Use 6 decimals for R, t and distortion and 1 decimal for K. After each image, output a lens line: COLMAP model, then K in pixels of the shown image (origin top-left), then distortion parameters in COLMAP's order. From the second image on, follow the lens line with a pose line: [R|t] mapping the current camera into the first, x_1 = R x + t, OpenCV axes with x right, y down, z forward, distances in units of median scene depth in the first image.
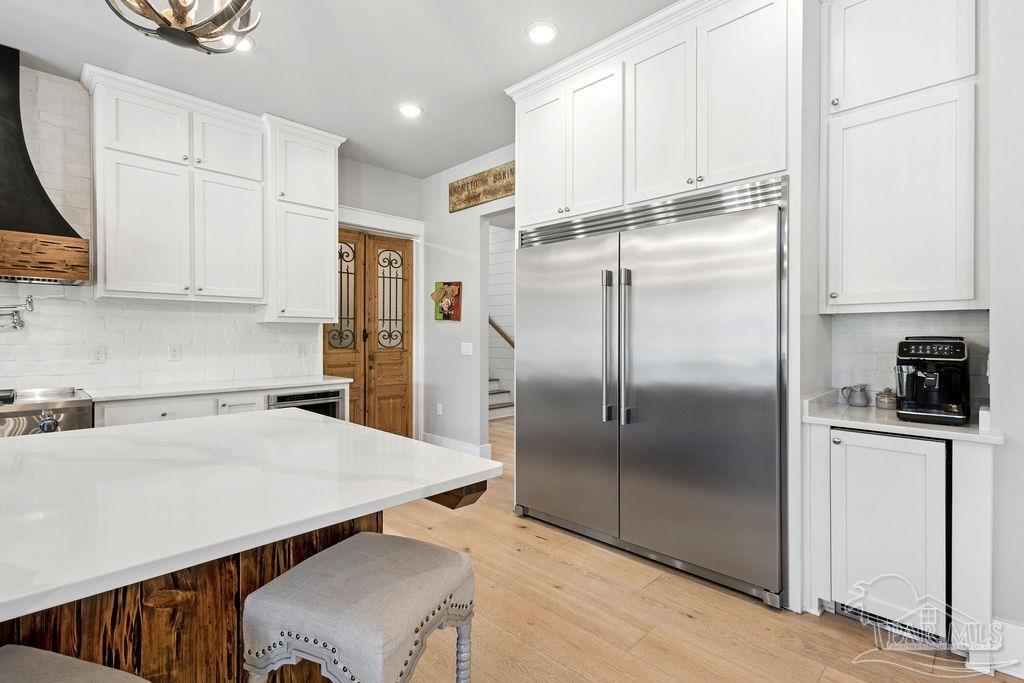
lens RADIAL K [[490.2, 0, 512.0], [0, 490.2, 341.5], [0, 0, 1]] dist [0.000207, -0.000173]
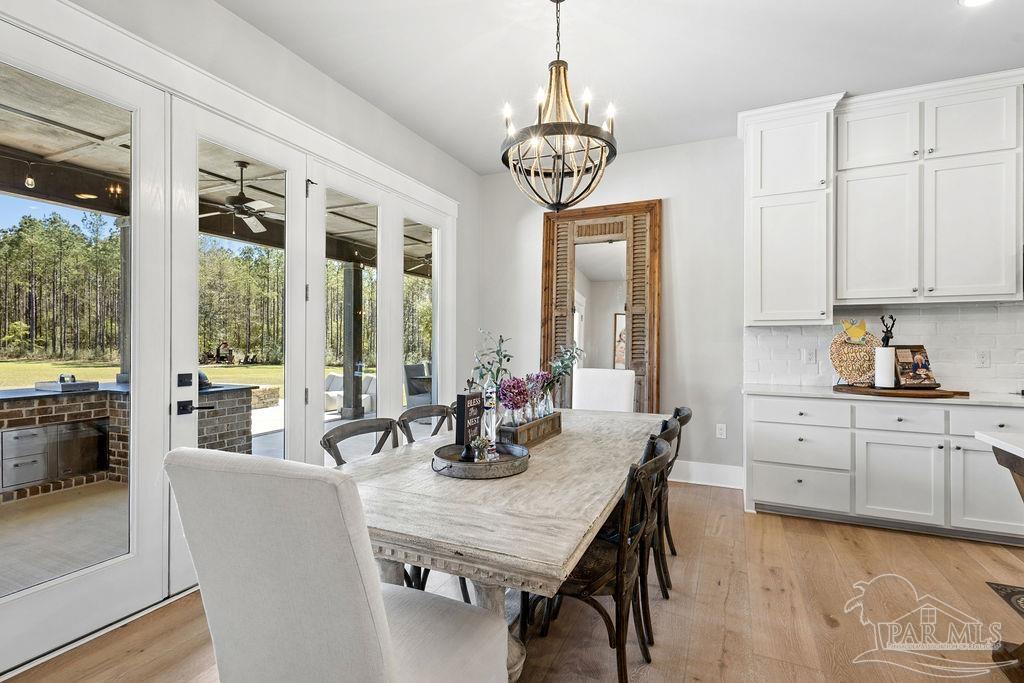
lens RADIAL K [[482.1, 0, 512.0], [0, 482.1, 341.5], [0, 0, 1]] dist [0.002050, -0.000188]
pose [[0.333785, 0.003125, -0.942644, -0.511104], [-0.011793, 0.999930, -0.000861, 0.005729], [0.942575, 0.011404, 0.333799, -0.515006]]
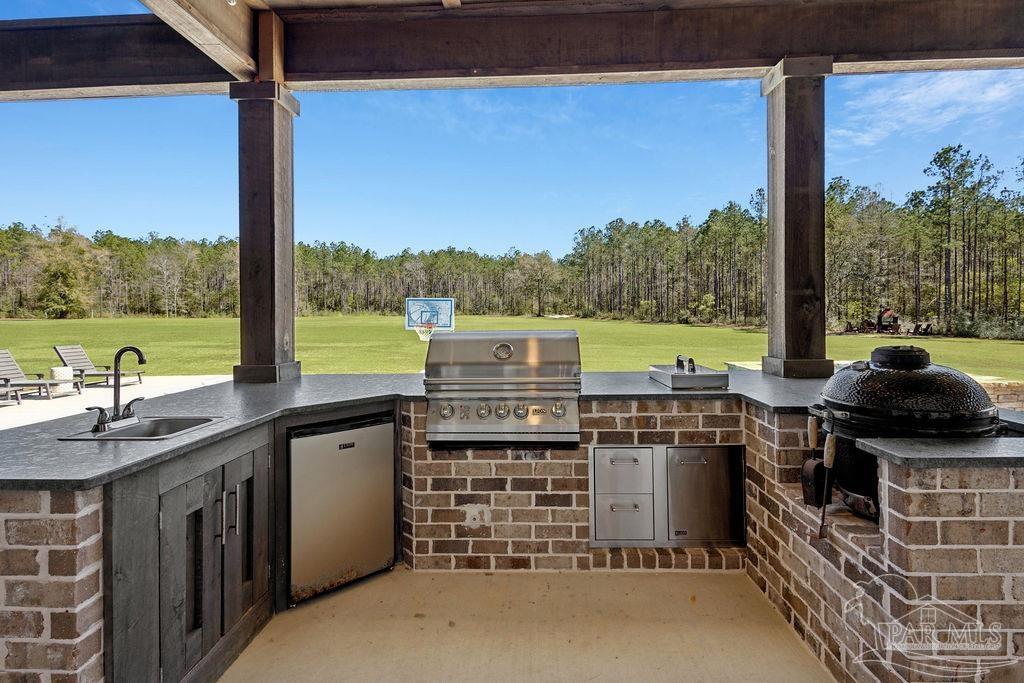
lens RADIAL K [[490.8, 0, 514.9], [0, 490.8, 314.8], [0, 0, 1]] dist [0.003027, 0.000287]
pose [[-0.742997, 0.014491, -0.669138, -1.466384], [0.005980, 0.999869, 0.015013, 0.031210], [0.669268, 0.007153, -0.742987, -0.831792]]
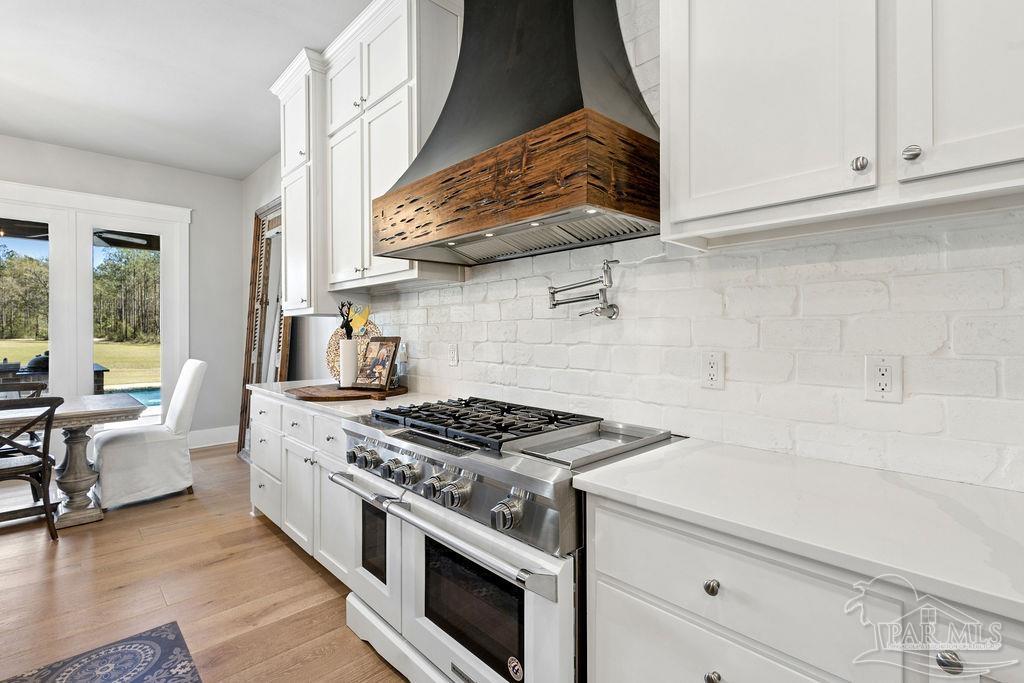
lens RADIAL K [[474.9, 0, 508.9], [0, 474.9, 329.0], [0, 0, 1]] dist [0.002544, 0.000072]
pose [[-0.027473, -0.003525, -0.999616, -0.374804], [-0.005947, 0.999977, -0.003363, -0.009198], [0.999605, 0.005852, -0.027494, 0.796780]]
